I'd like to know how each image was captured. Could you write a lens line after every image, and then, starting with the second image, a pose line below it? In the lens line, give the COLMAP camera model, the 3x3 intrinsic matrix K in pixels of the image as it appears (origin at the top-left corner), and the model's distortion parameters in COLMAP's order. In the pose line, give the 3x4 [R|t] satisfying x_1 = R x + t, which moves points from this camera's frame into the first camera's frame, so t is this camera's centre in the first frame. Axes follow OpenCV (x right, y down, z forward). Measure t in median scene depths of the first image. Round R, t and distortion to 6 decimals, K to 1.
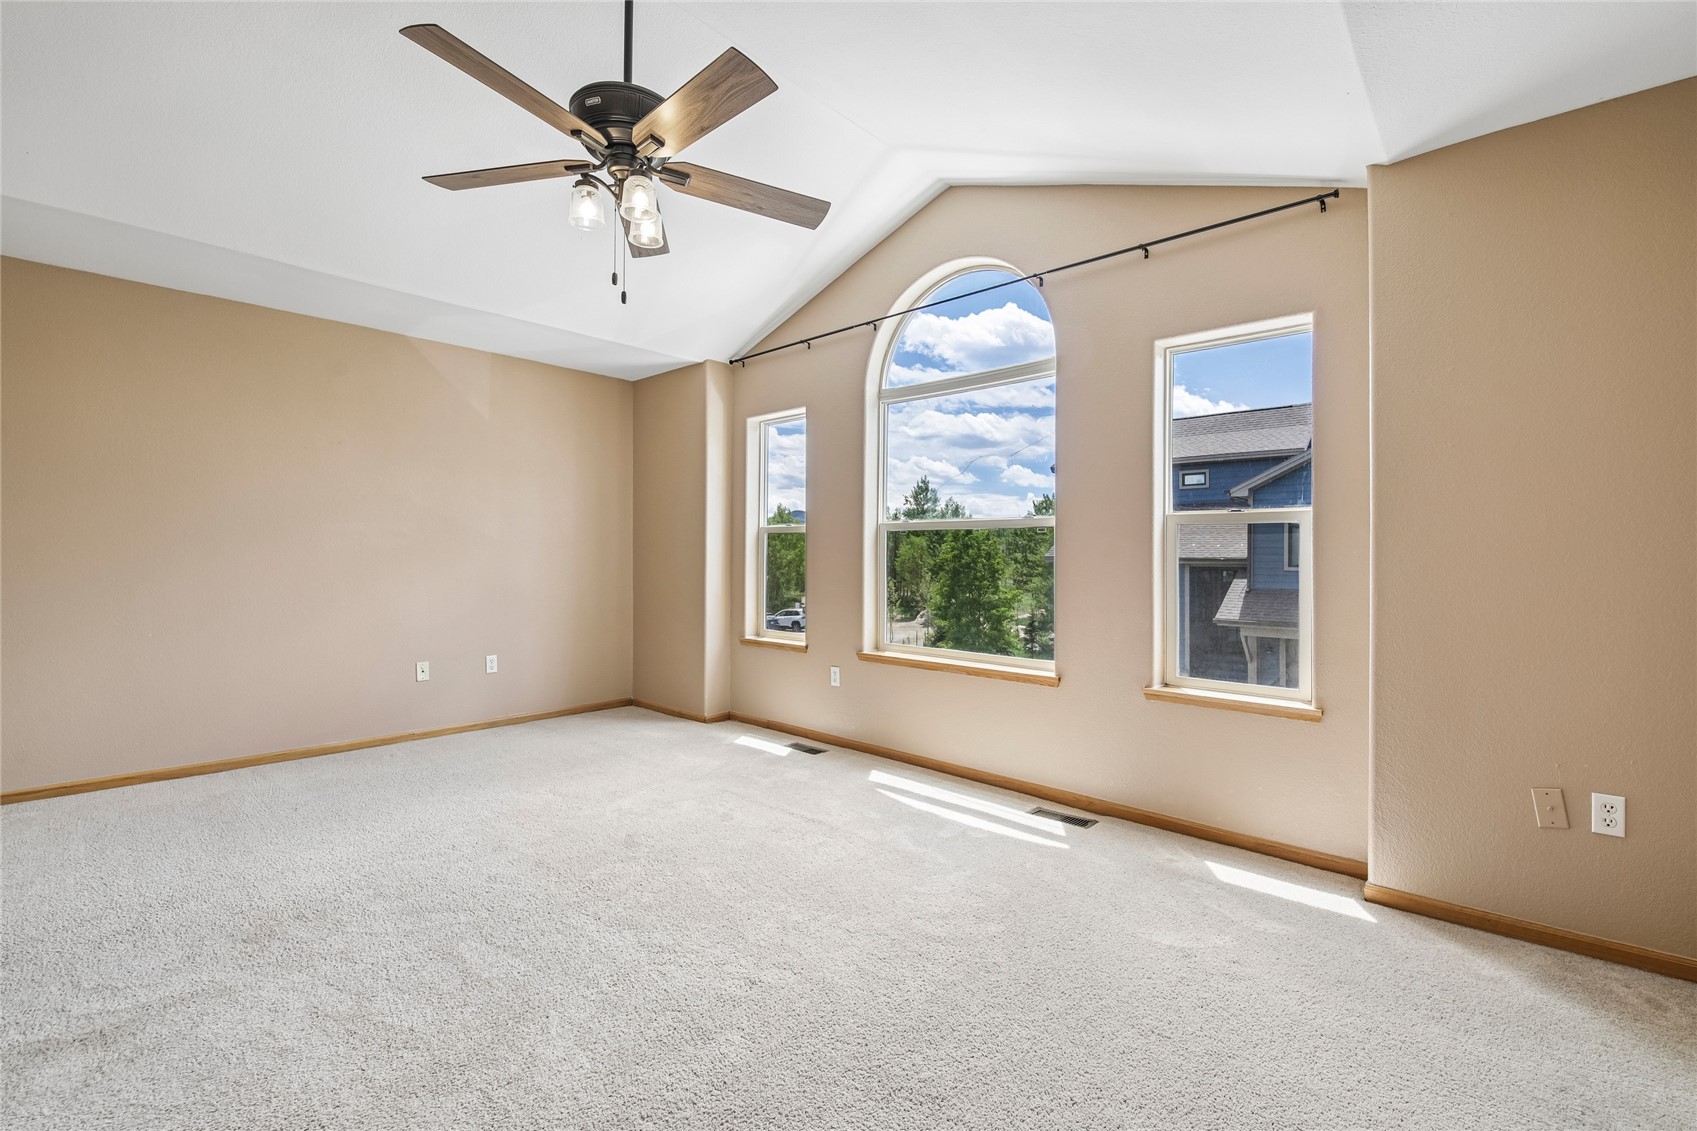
lens RADIAL K [[744.1, 0, 841.5], [0, 744.1, 556.8], [0, 0, 1]] dist [-0.001276, -0.004486]
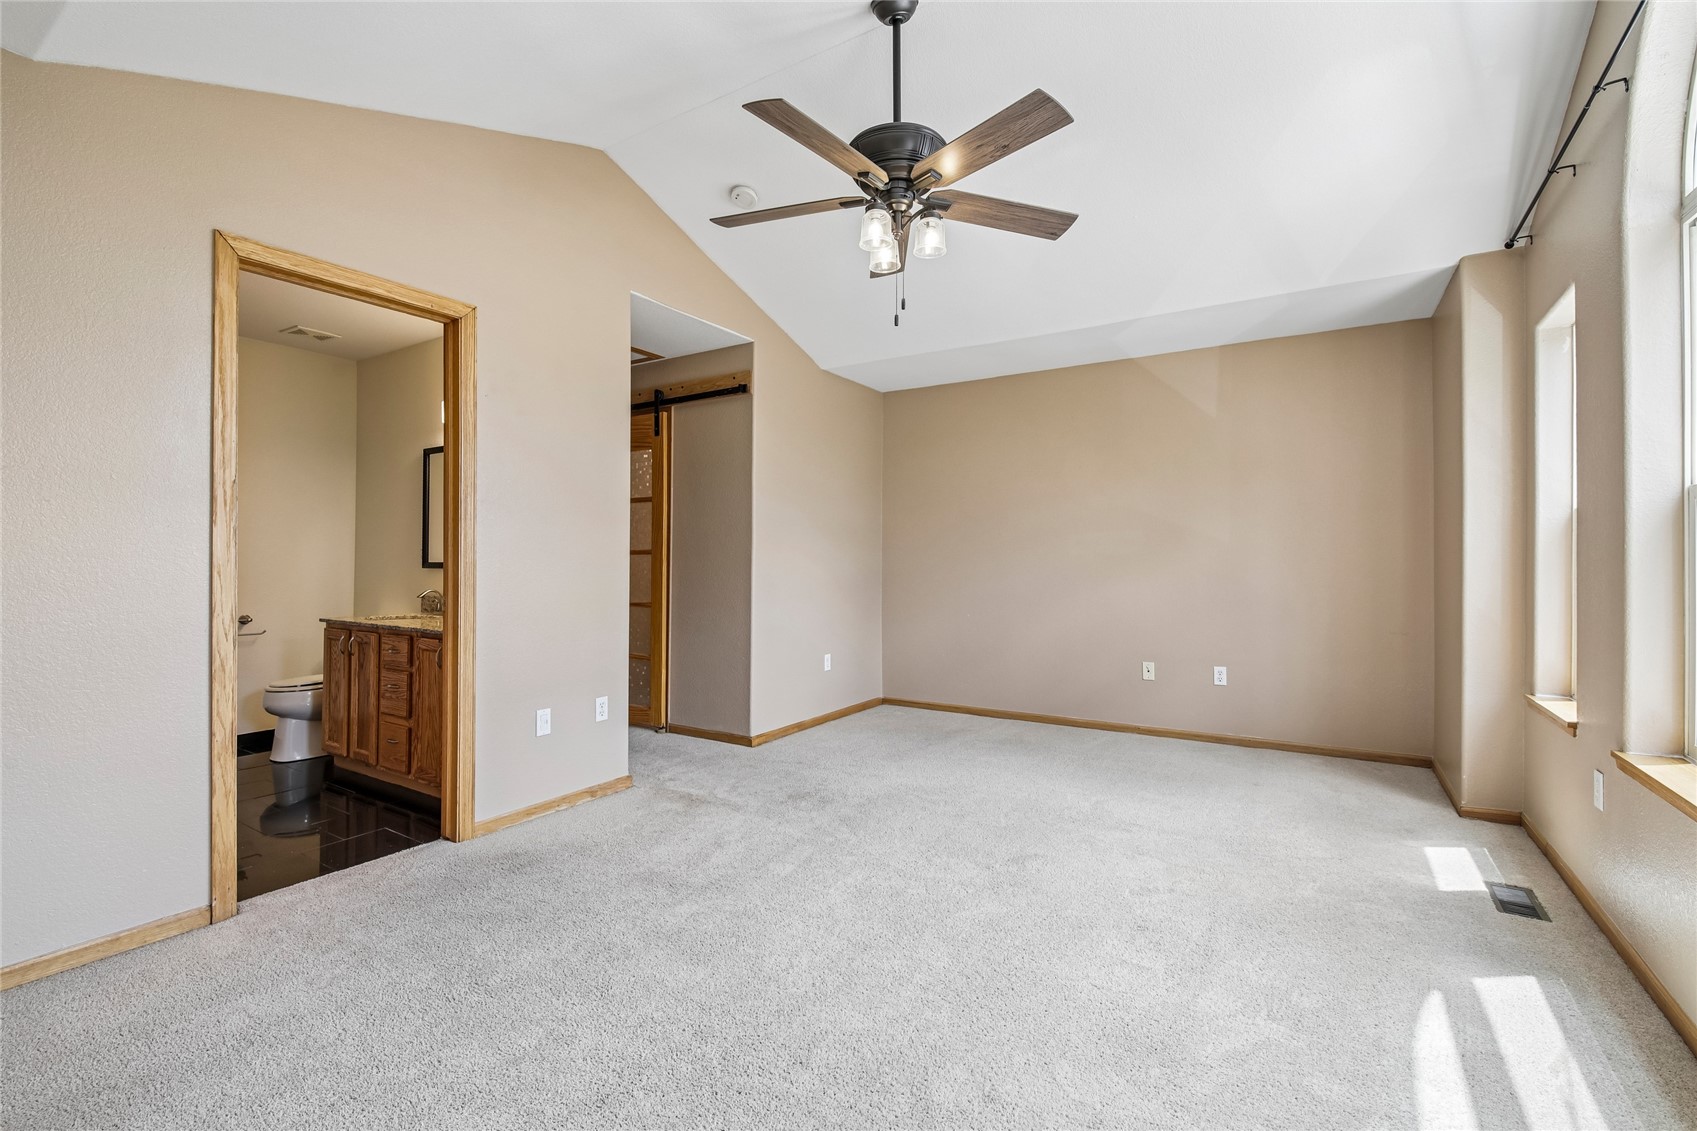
lens RADIAL K [[744.1, 0, 841.5], [0, 744.1, 556.8], [0, 0, 1]] dist [-0.001276, -0.004486]
pose [[0.190892, -0.008127, -0.981577, 0.562251], [-0.003627, 0.999953, -0.008985, 0.005867], [0.981604, 0.005275, 0.190853, 0.542888]]
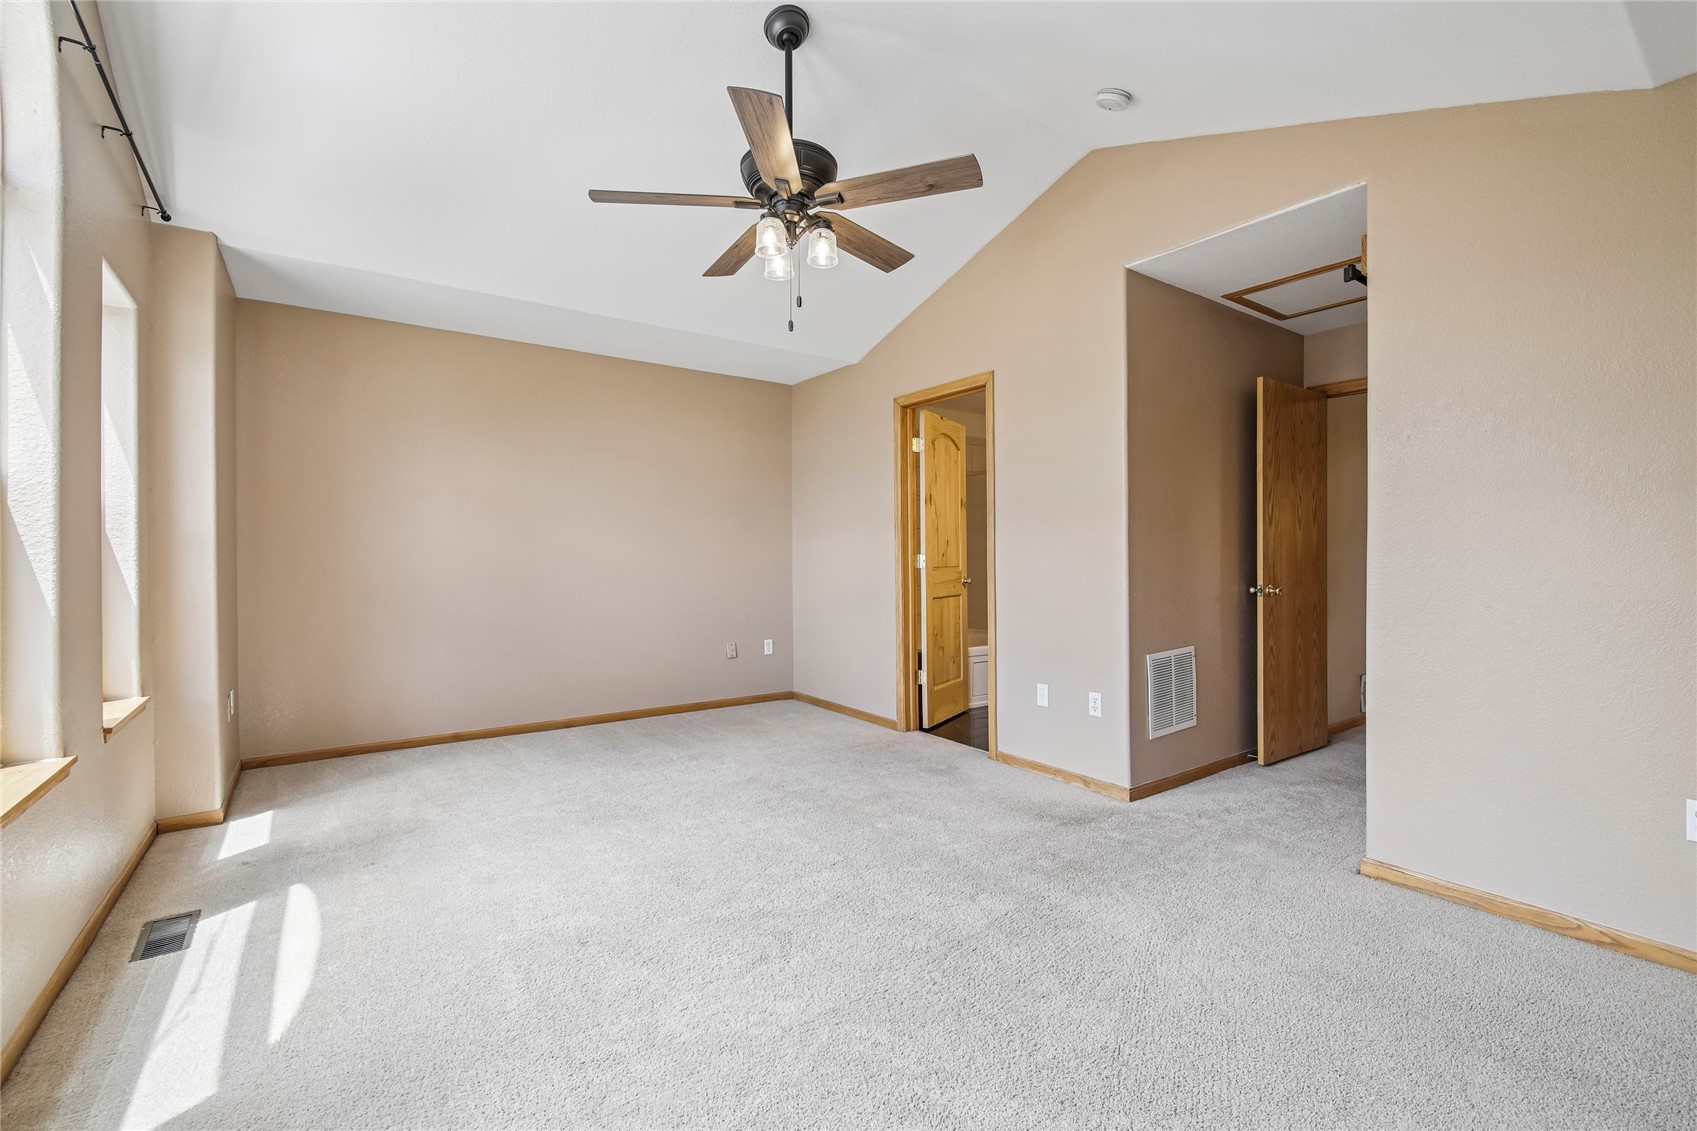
lens RADIAL K [[741.6, 0, 832.1], [0, 741.6, 559.5], [0, 0, 1]] dist [-0.000334, -0.000585]
pose [[-0.973880, -0.005027, 0.227008, -0.465838], [-0.004051, 0.999980, 0.004766, 0.003425], [-0.227028, 0.003722, -0.973881, 1.577198]]
